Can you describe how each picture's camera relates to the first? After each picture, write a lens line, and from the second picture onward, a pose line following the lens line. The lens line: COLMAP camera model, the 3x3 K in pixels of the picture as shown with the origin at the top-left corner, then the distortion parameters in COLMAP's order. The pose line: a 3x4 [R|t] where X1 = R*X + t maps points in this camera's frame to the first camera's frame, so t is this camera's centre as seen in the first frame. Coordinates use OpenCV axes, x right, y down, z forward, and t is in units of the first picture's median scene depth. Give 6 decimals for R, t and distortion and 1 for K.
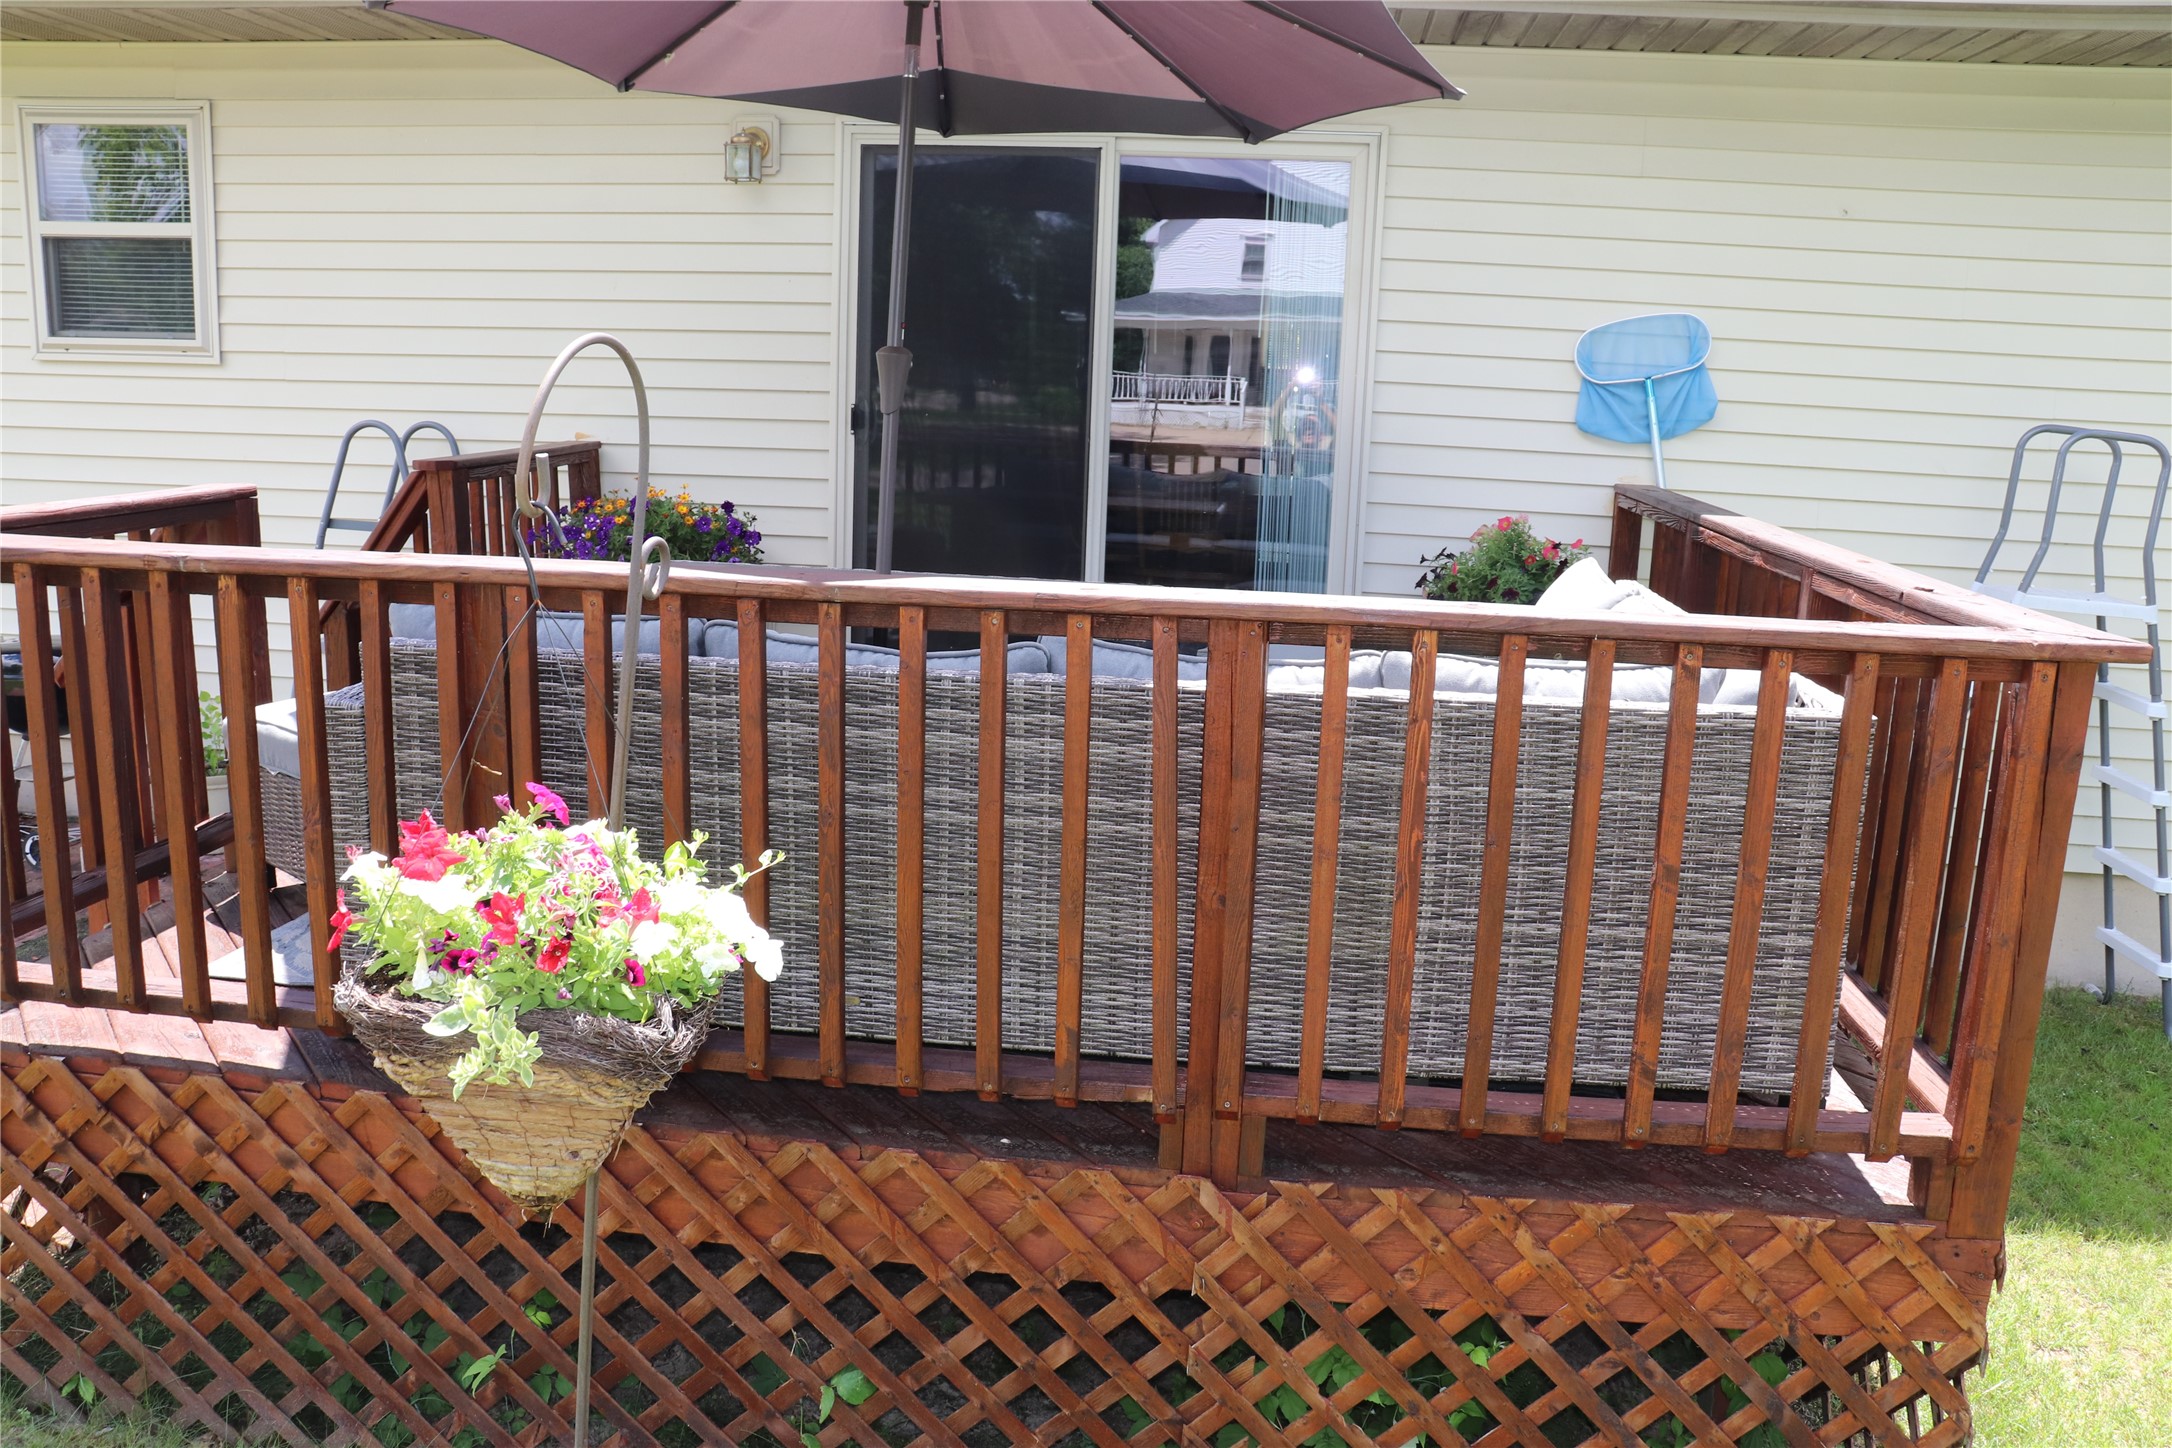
lens RADIAL K [[1783.1, 0, 1094.7], [0, 1783.1, 730.9], [0, 0, 1]] dist [-0.180360, 0.168218]
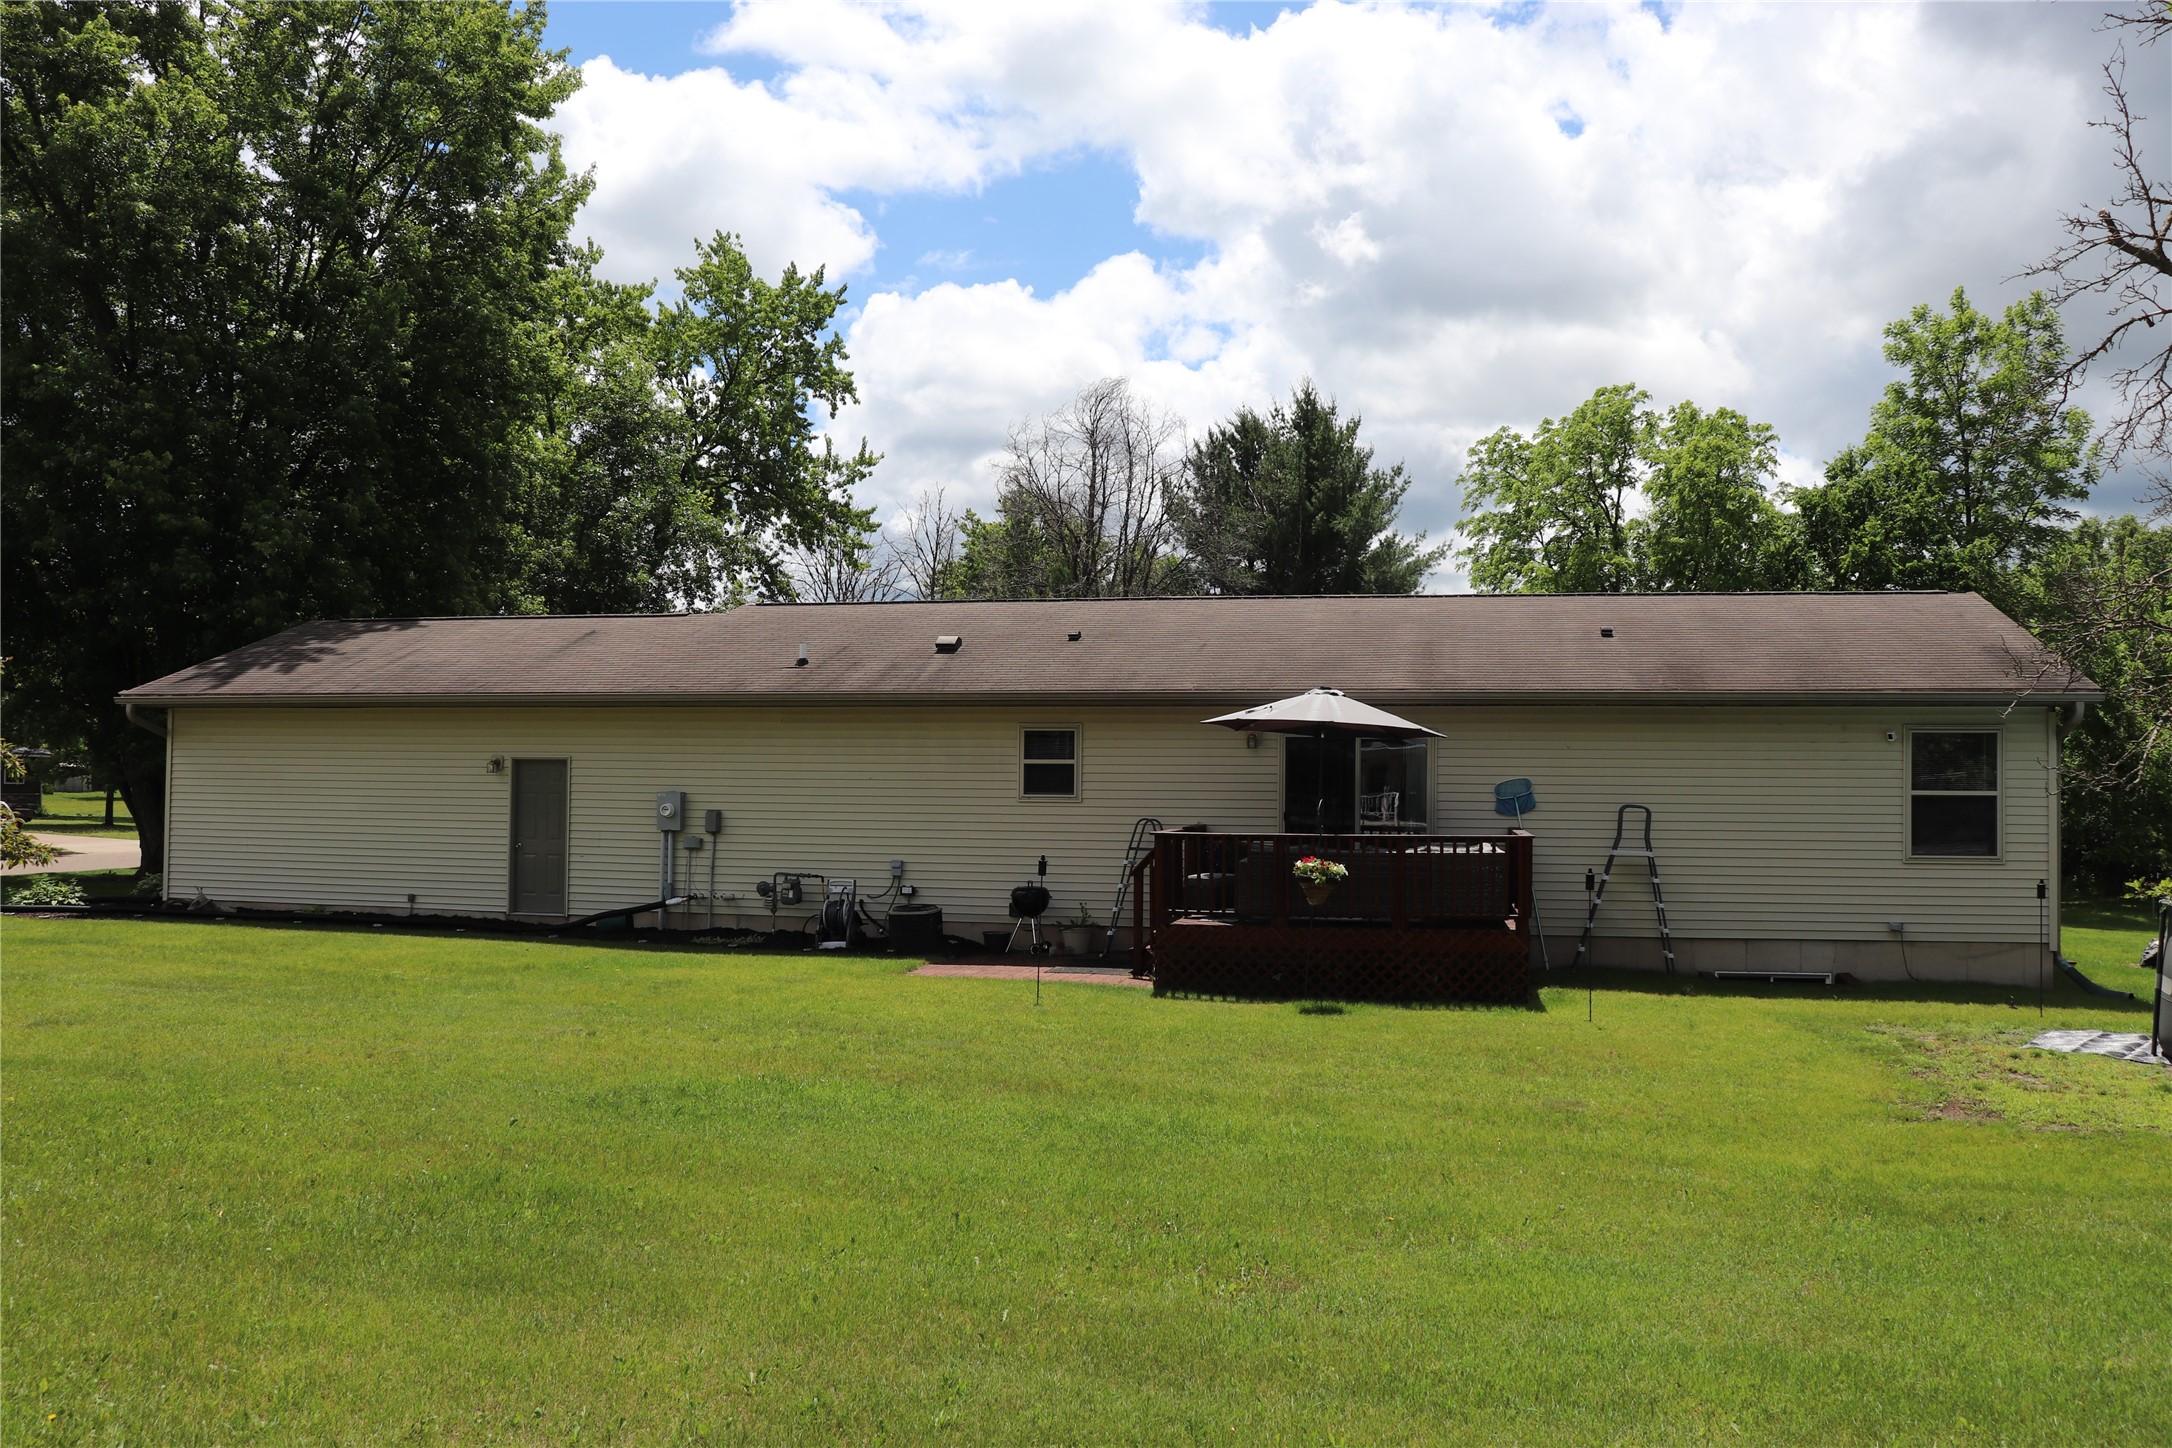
lens RADIAL K [[1783.1, 0, 1094.7], [0, 1783.1, 730.9], [0, 0, 1]] dist [-0.180360, 0.168218]
pose [[0.996009, -0.029543, -0.084216, -0.220698], [0.009258, 0.972733, -0.231742, 0.480894], [0.088766, 0.230038, 0.969125, -2.532422]]
